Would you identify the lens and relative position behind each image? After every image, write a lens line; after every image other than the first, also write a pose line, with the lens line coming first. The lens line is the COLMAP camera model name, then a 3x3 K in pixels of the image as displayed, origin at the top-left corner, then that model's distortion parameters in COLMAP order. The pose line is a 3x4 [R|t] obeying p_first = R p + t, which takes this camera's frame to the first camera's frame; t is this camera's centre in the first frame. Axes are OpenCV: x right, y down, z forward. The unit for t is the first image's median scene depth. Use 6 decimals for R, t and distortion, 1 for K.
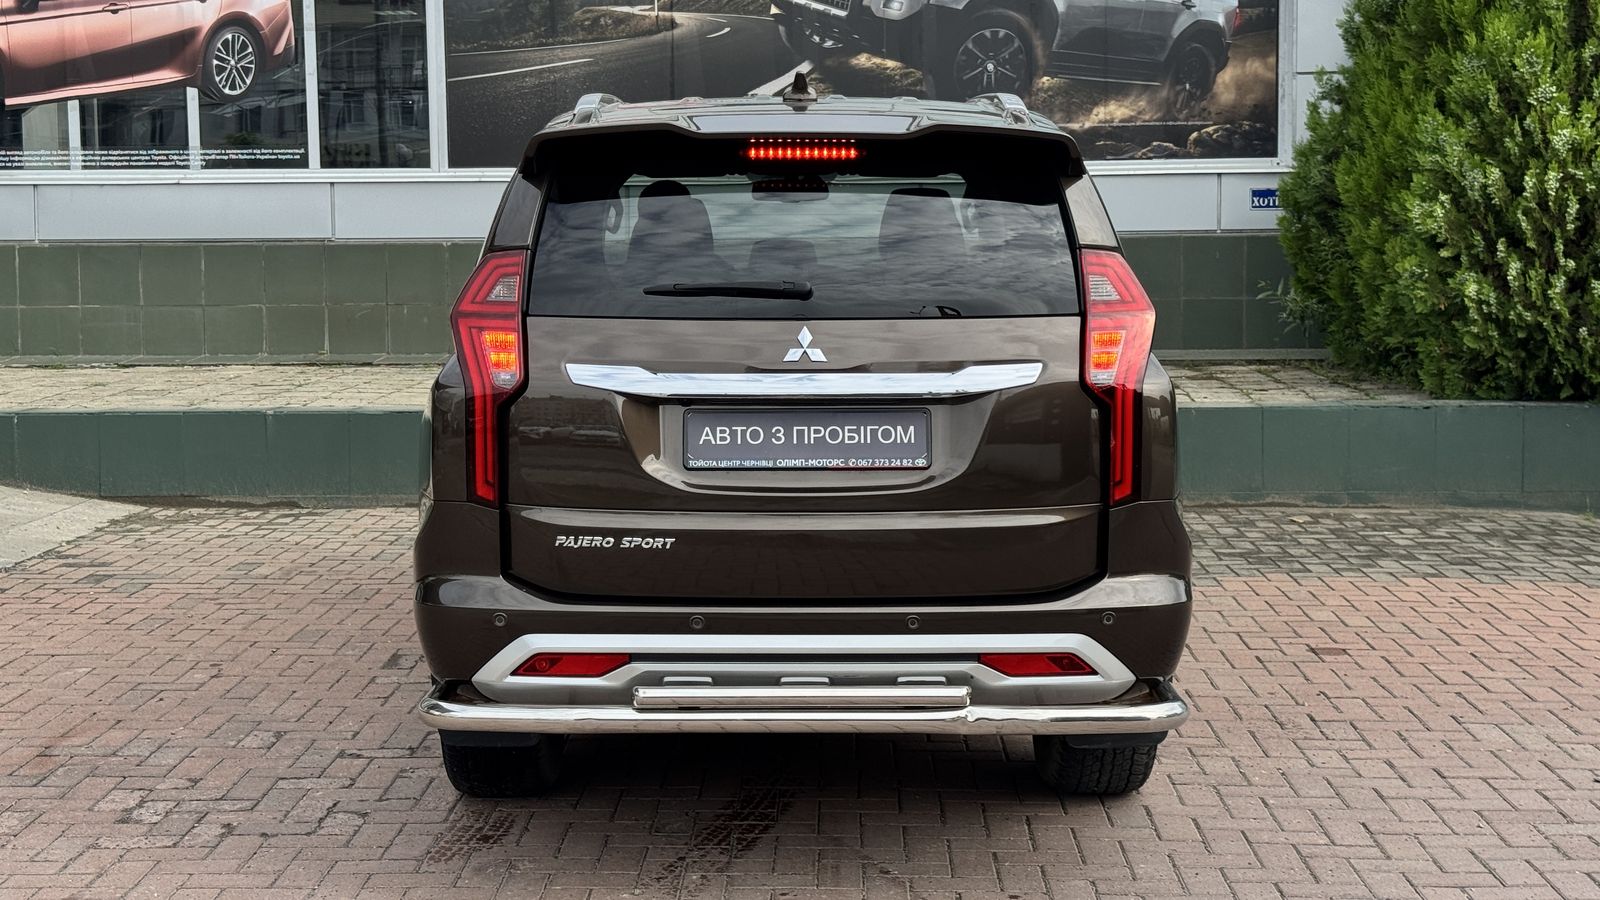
lens RADIAL K [[2287.9, 0, 801.5], [0, 2287.9, 367.1], [0, 0, 1]] dist [0.216428, -0.457948]
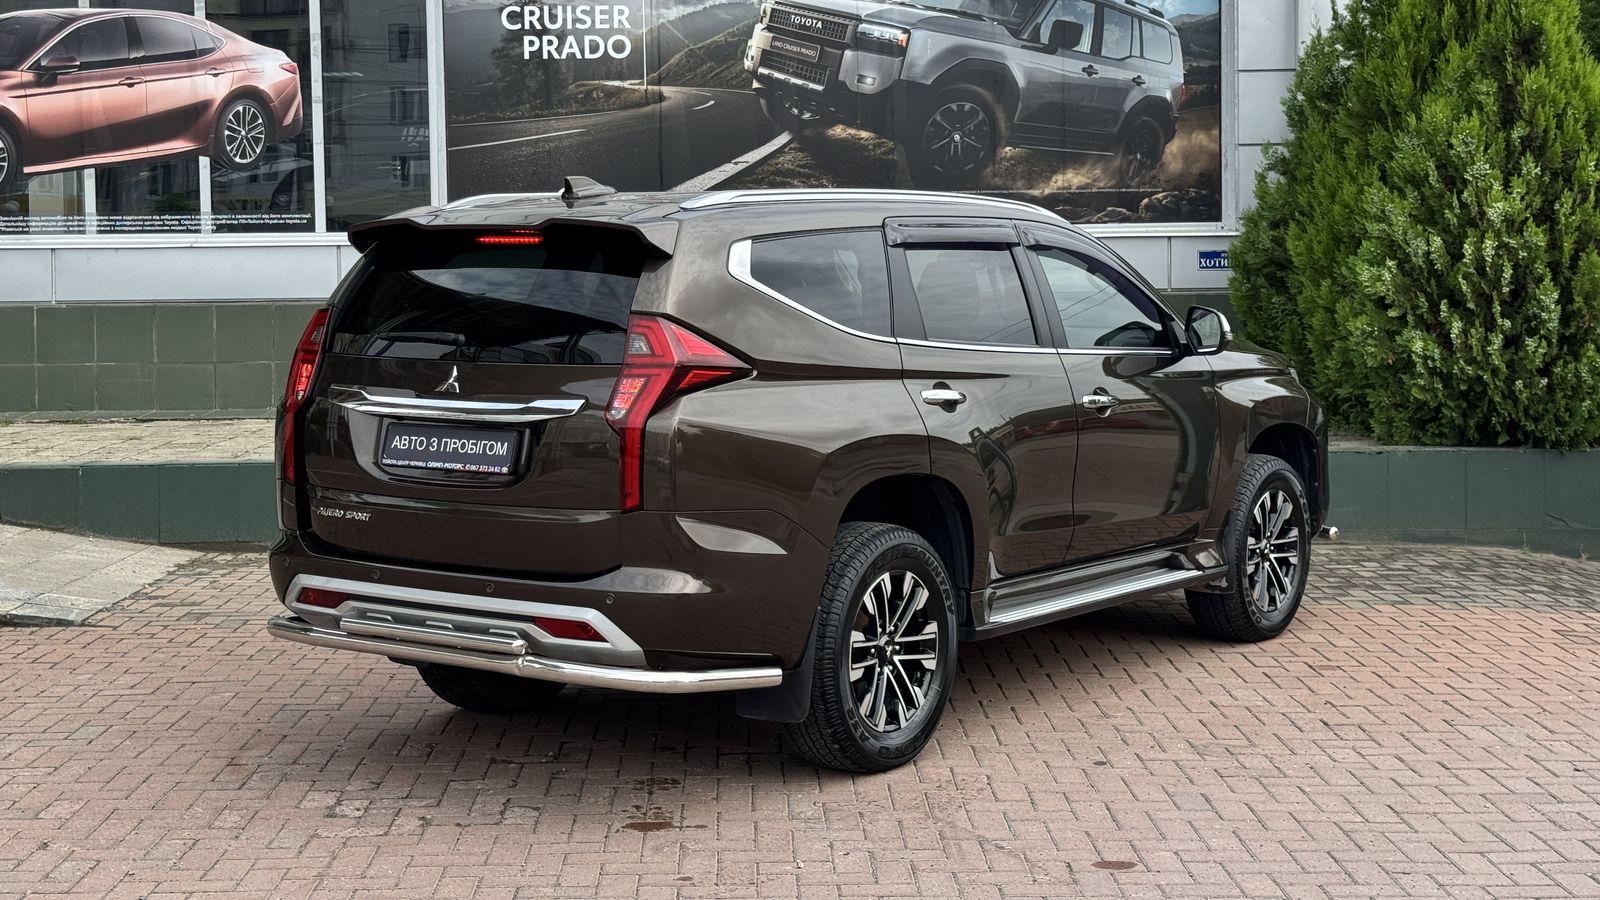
lens RADIAL K [[2299.5, 0, 803.8], [0, 2299.5, 335.1], [0, 0, 1]] dist [0.221598, -0.491092]
pose [[0.998656, -0.003026, 0.051734, -0.059512], [0.004817, 0.999392, -0.034525, -0.001579], [-0.051598, 0.034728, 0.998064, -0.092061]]
